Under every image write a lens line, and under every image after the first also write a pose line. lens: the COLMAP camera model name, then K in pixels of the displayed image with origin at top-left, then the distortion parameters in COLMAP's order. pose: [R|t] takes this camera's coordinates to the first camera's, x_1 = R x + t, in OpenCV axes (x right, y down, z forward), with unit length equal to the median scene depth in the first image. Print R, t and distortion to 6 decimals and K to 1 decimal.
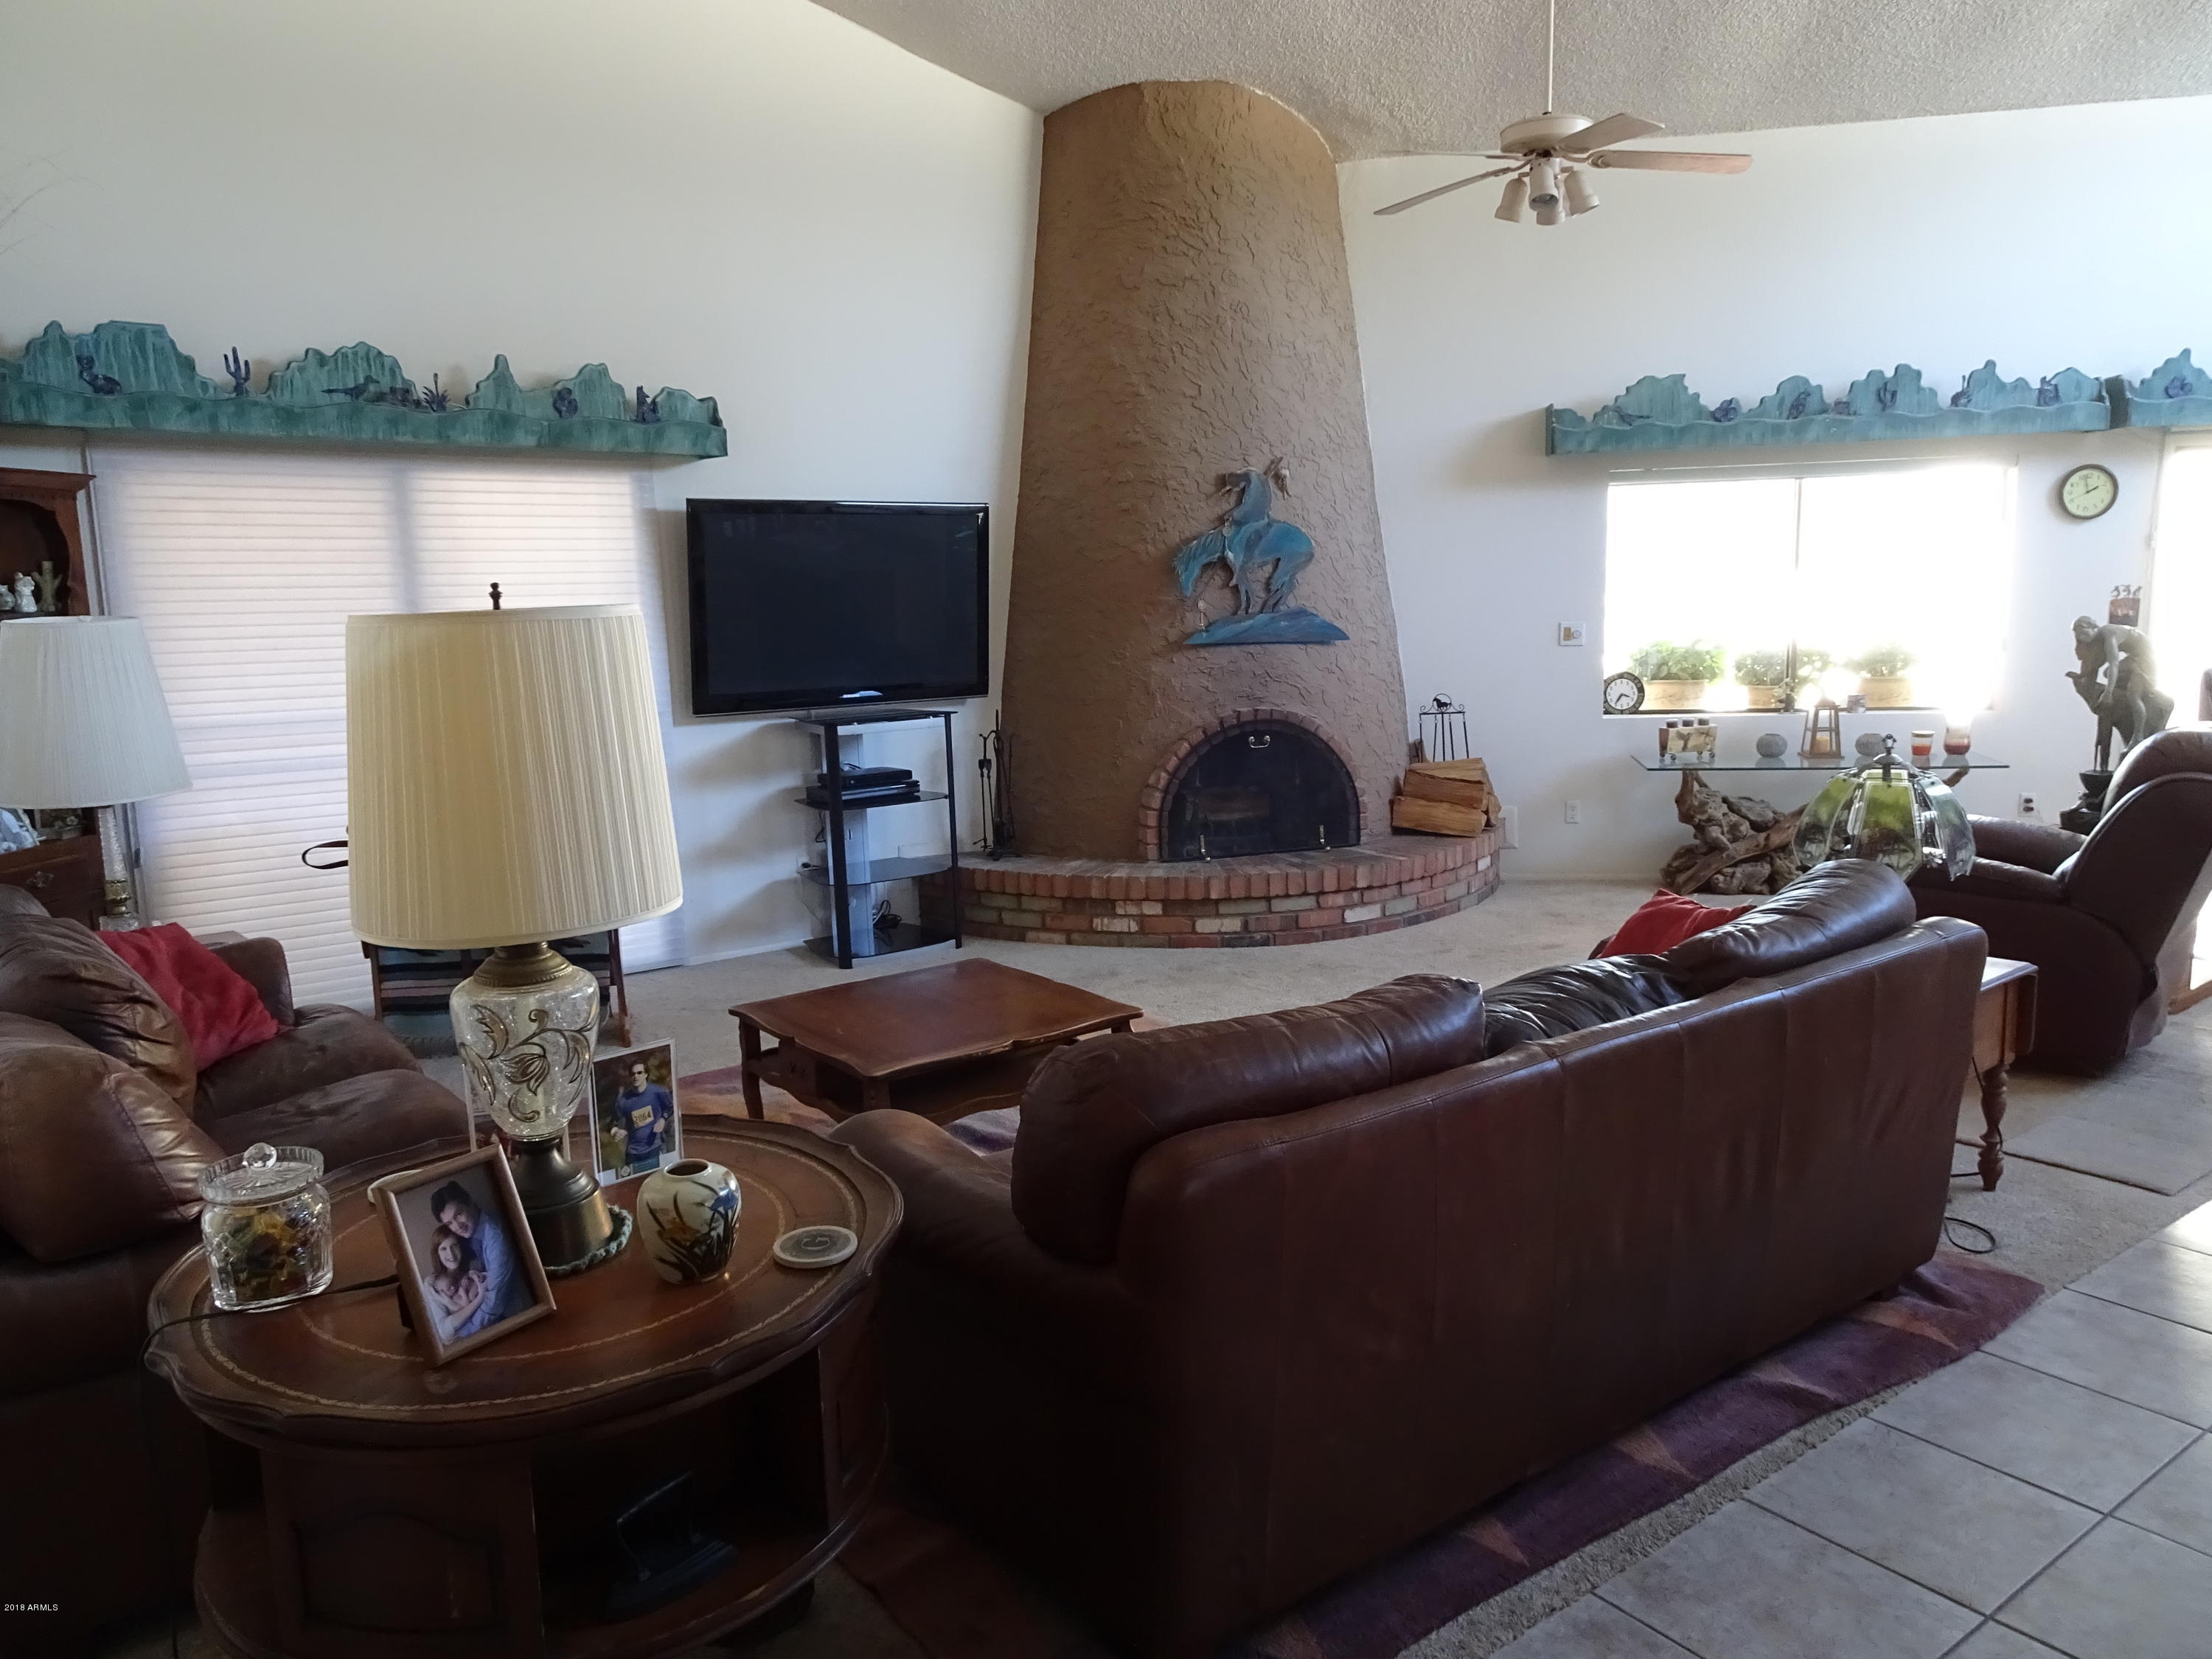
lens RADIAL K [[1579.0, 0, 1103.7], [0, 1579.0, 843.0], [0, 0, 1]] dist [0.008816, 0.008675]
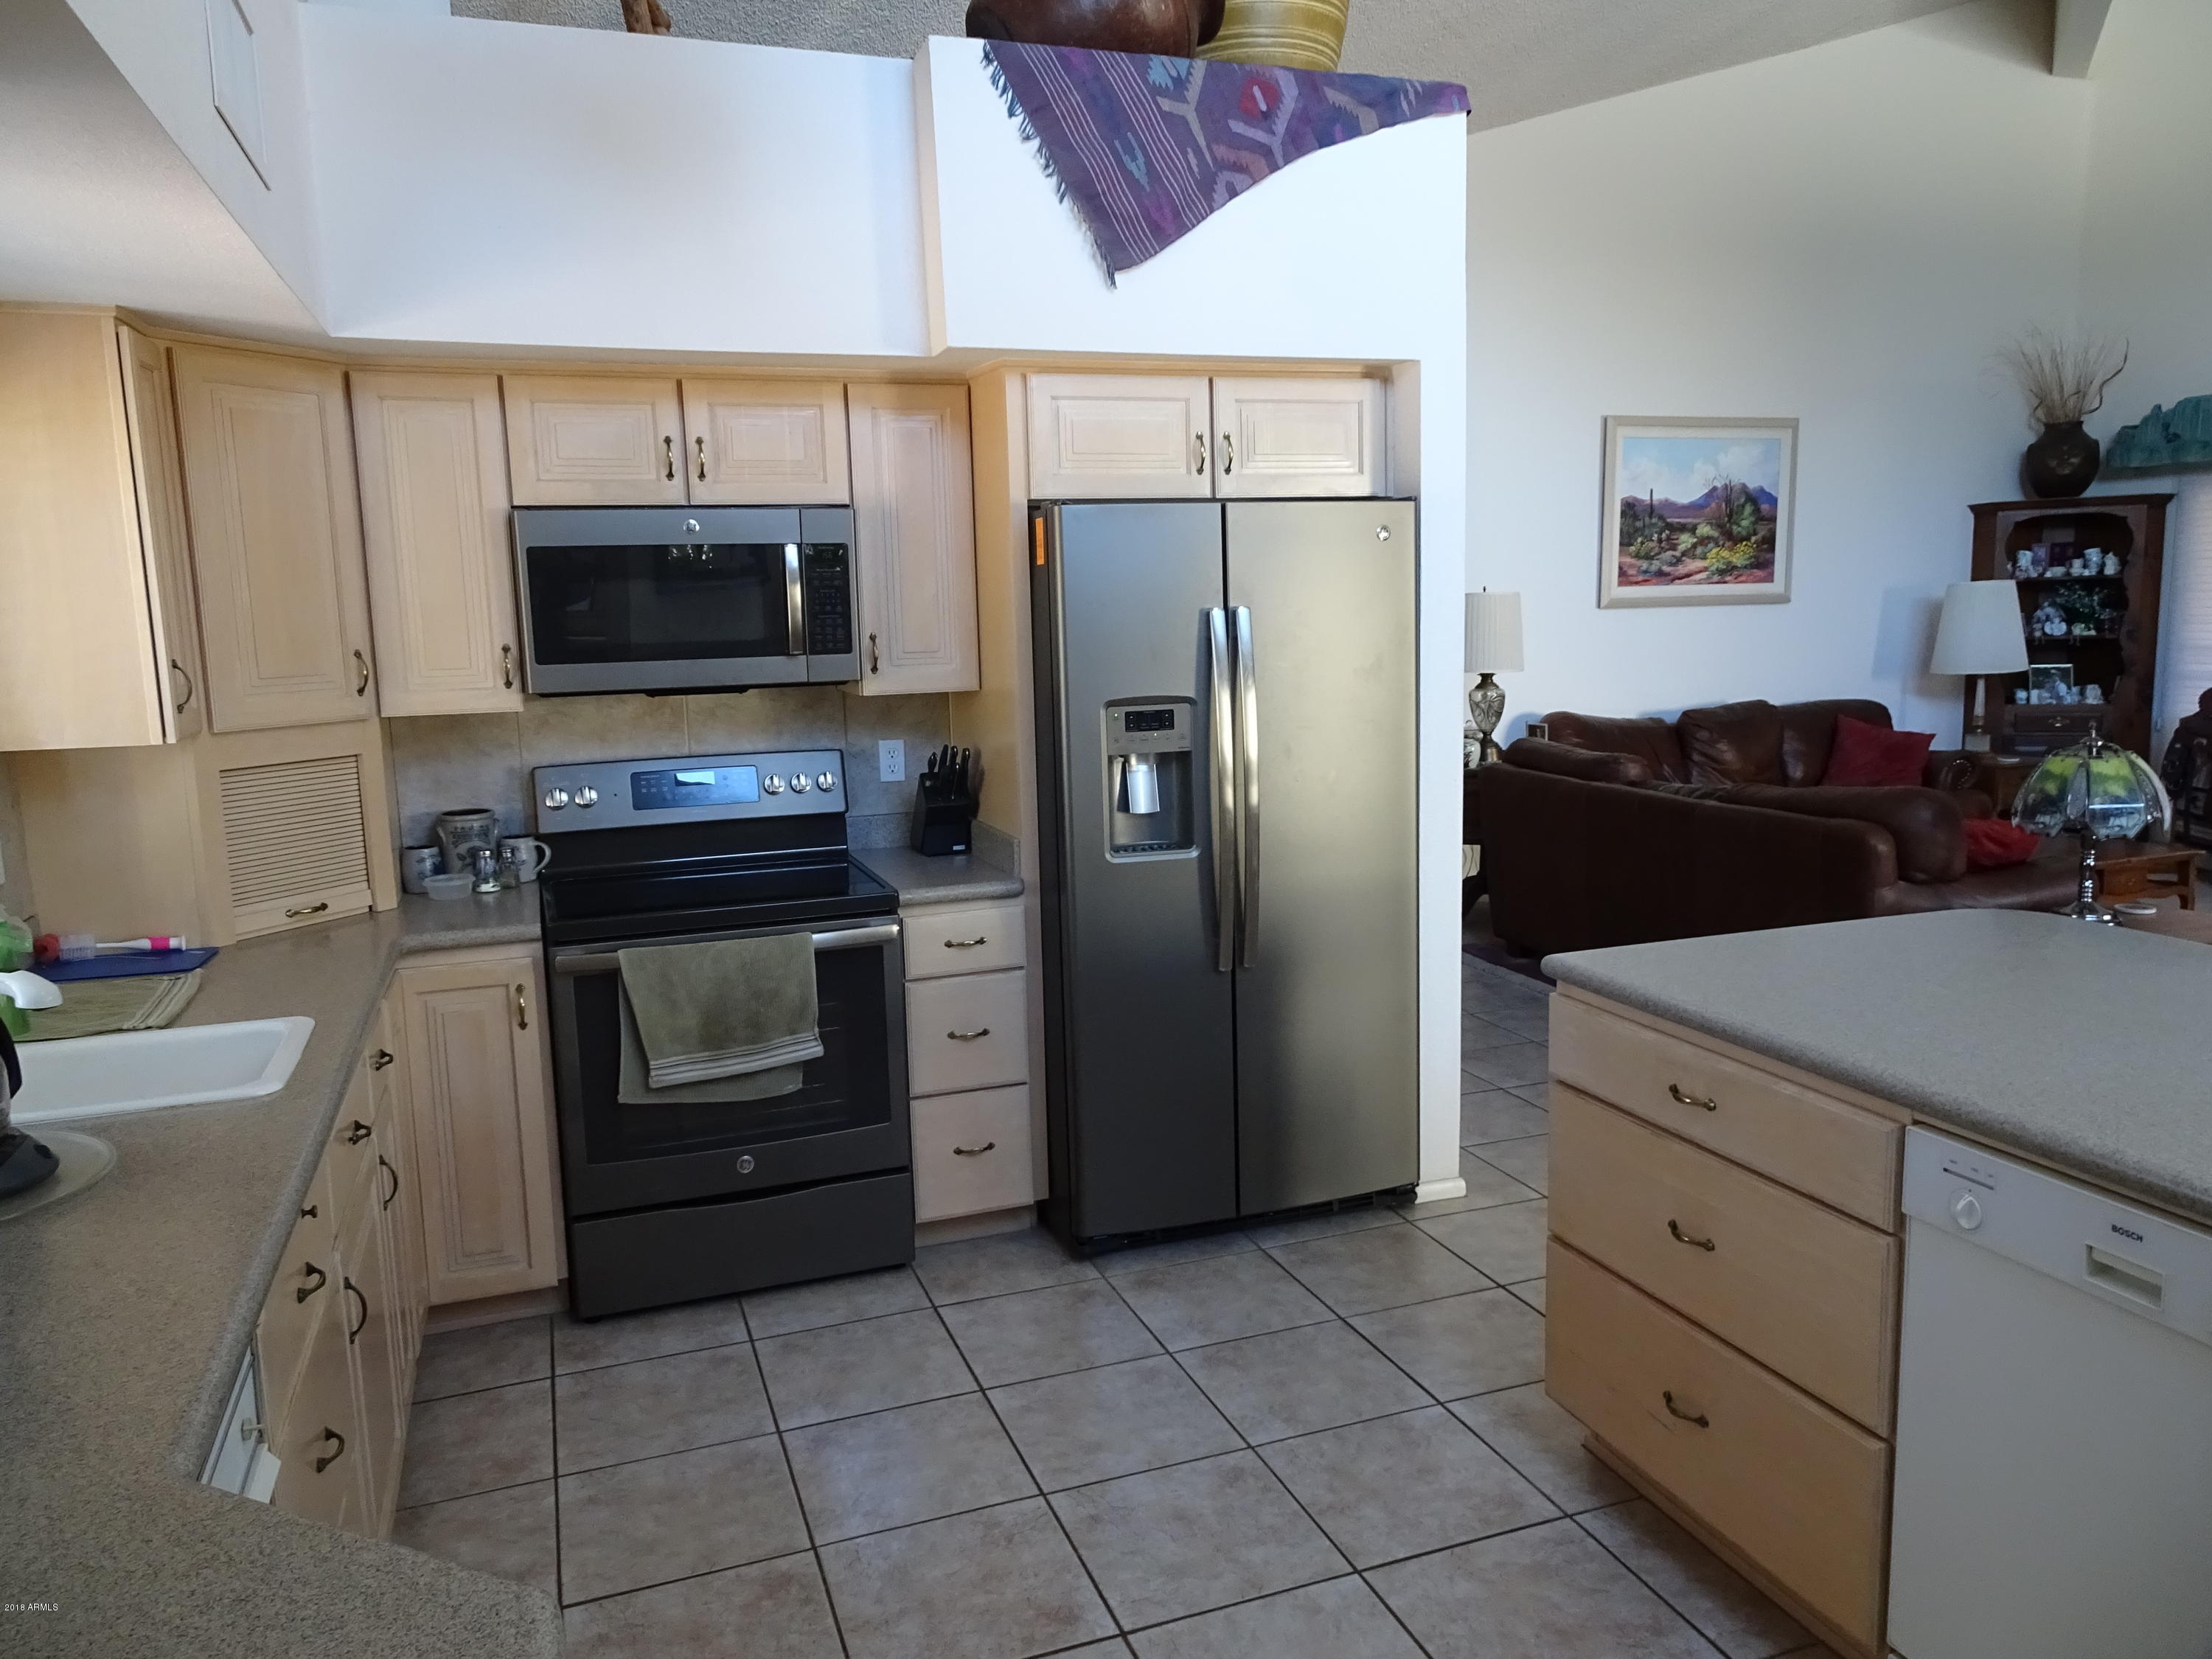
lens RADIAL K [[1579.0, 0, 1105.3], [0, 1579.0, 840.2], [0, 0, 1]] dist [0.008816, 0.008675]
pose [[-0.304906, 0.173881, -0.936375, 0.982391], [-0.119610, 0.968416, 0.218779, -0.078207], [0.944842, 0.178707, -0.274478, 0.337757]]
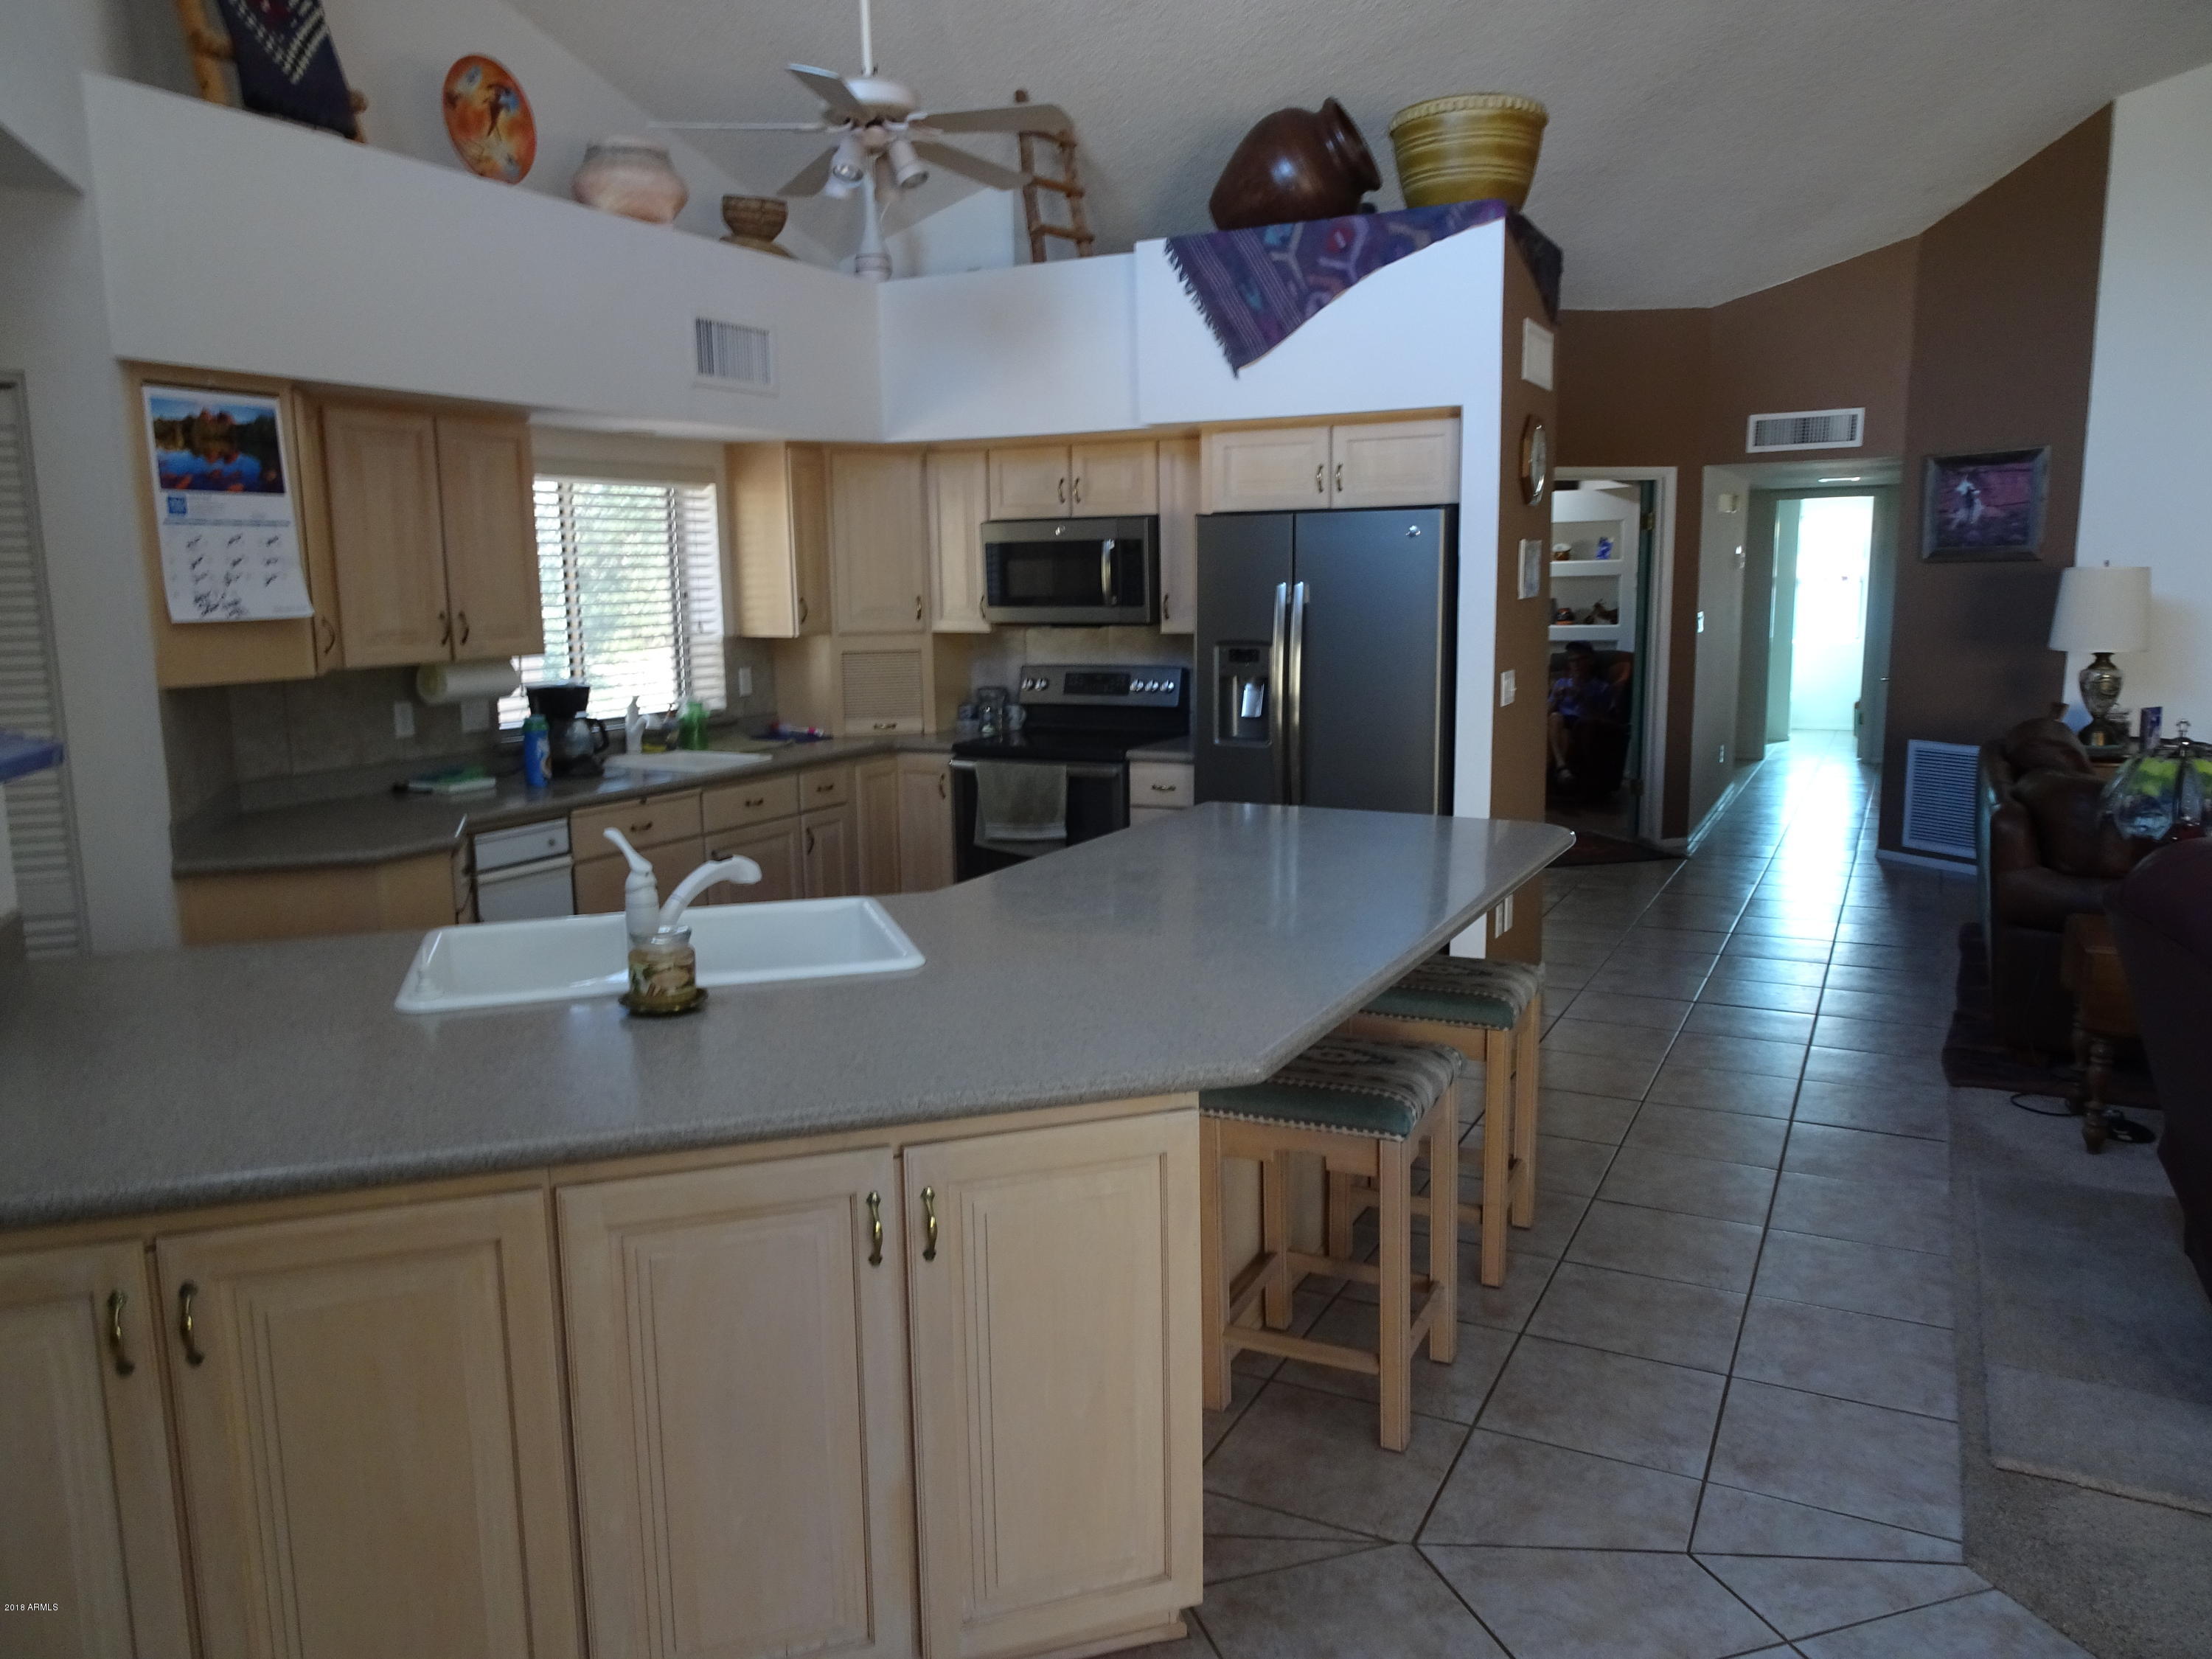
lens RADIAL K [[1579.0, 0, 1098.1], [0, 1579.0, 835.8], [0, 0, 1]] dist [0.008816, 0.008675]
pose [[-0.904634, 0.102770, -0.413612, 0.893777], [-0.035373, 0.949037, 0.313174, -0.166774], [0.424718, 0.297938, -0.854896, 0.886539]]
